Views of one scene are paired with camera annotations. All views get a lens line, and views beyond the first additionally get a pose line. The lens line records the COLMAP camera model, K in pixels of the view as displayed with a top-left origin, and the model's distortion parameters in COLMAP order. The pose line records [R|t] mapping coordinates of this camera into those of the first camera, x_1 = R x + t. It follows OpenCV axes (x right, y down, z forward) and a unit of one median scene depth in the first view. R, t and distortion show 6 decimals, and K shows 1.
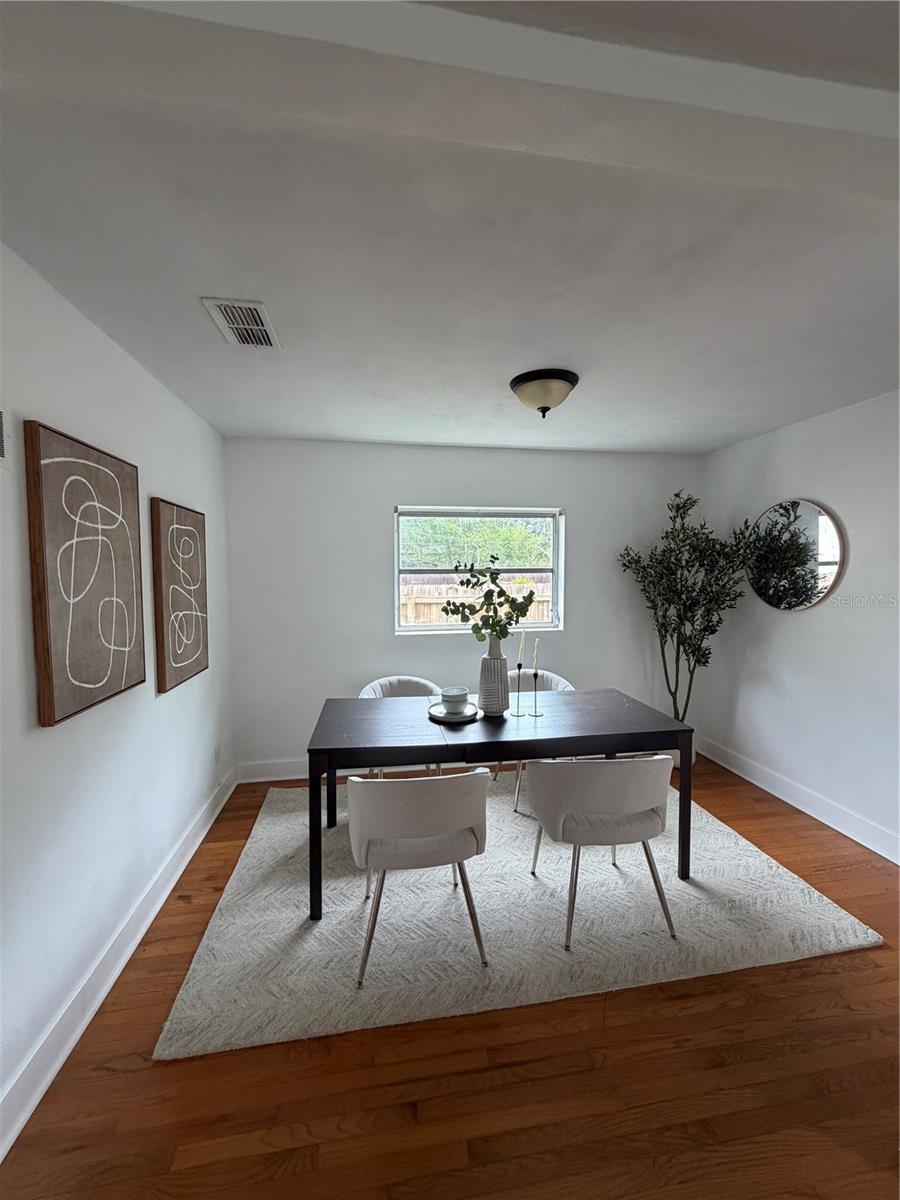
lens RADIAL K [[479.5, 0, 446.1], [0, 479.5, 594.1], [0, 0, 1]] dist [-0.002515, 0.000699]
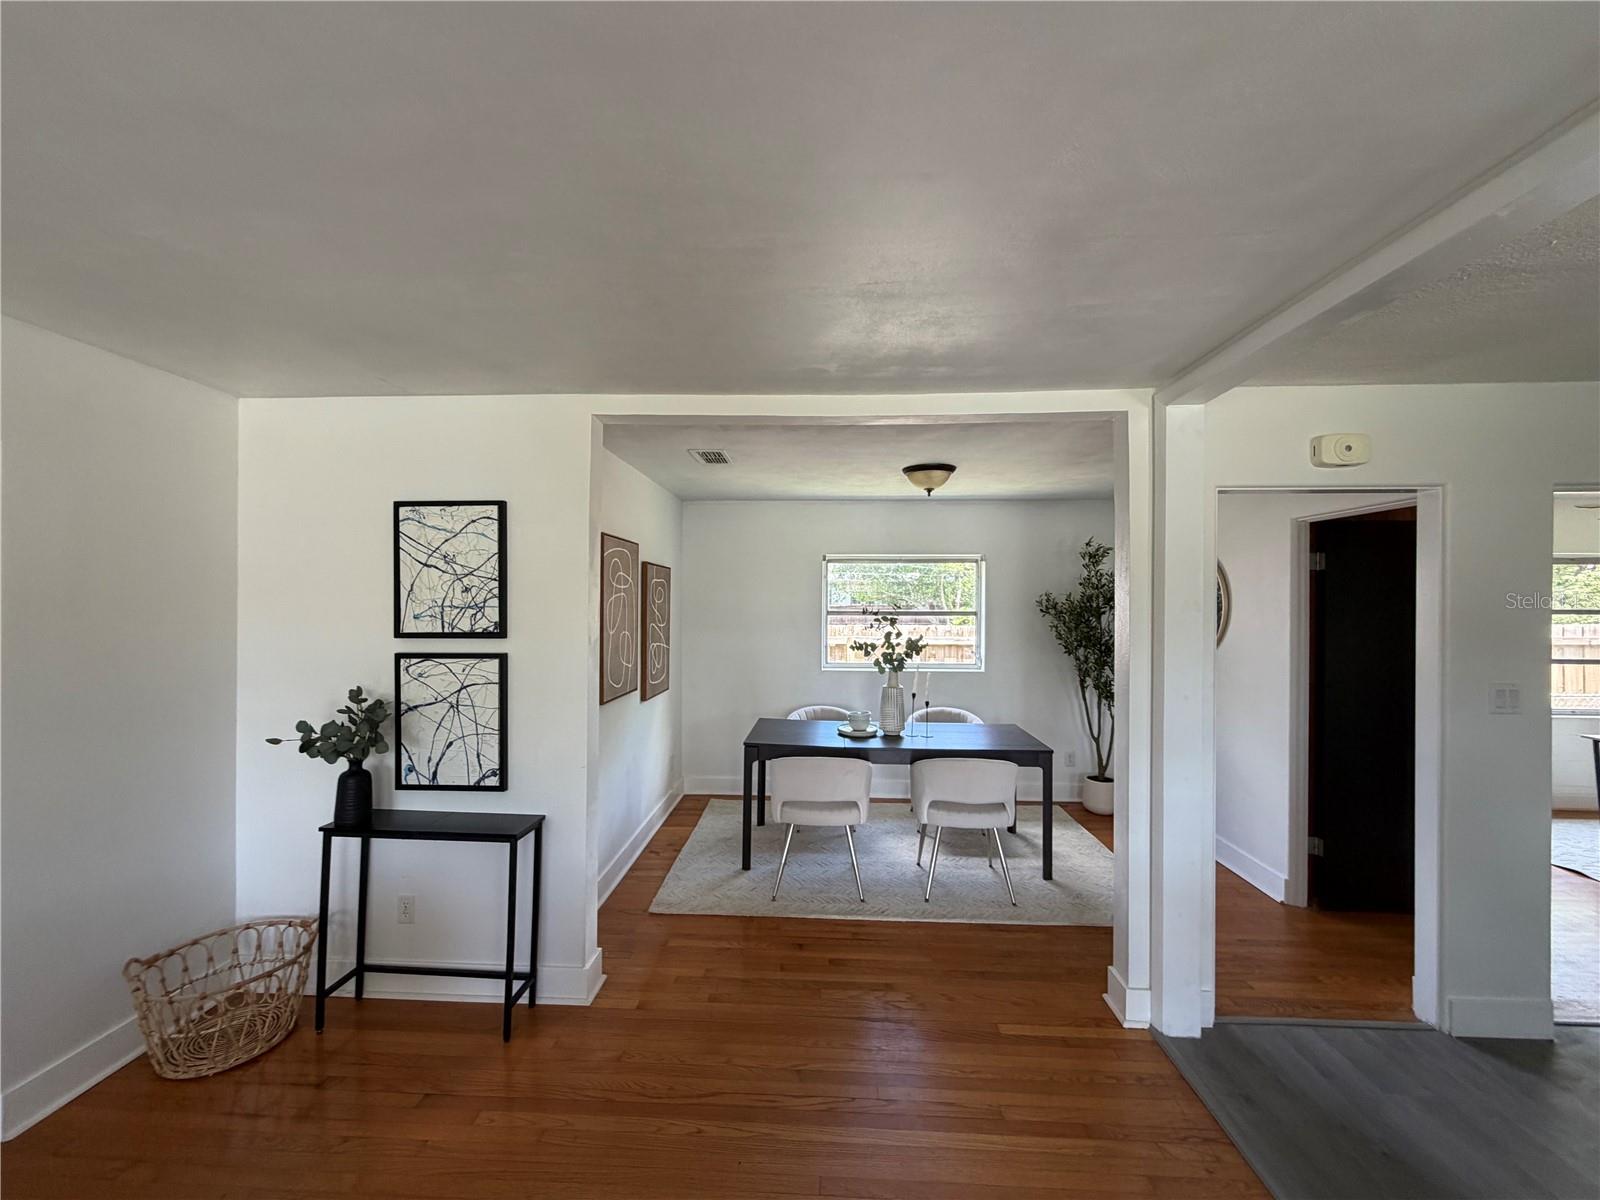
lens RADIAL K [[639.4, 0, 795.1], [0, 639.4, 601.2], [0, 0, 1]] dist [-0.002515, 0.000699]
pose [[0.979029, 0.011230, -0.203412, 0.186887], [-0.021377, 0.998630, -0.047755, -0.003211], [0.202597, 0.051102, 0.977928, -0.656232]]
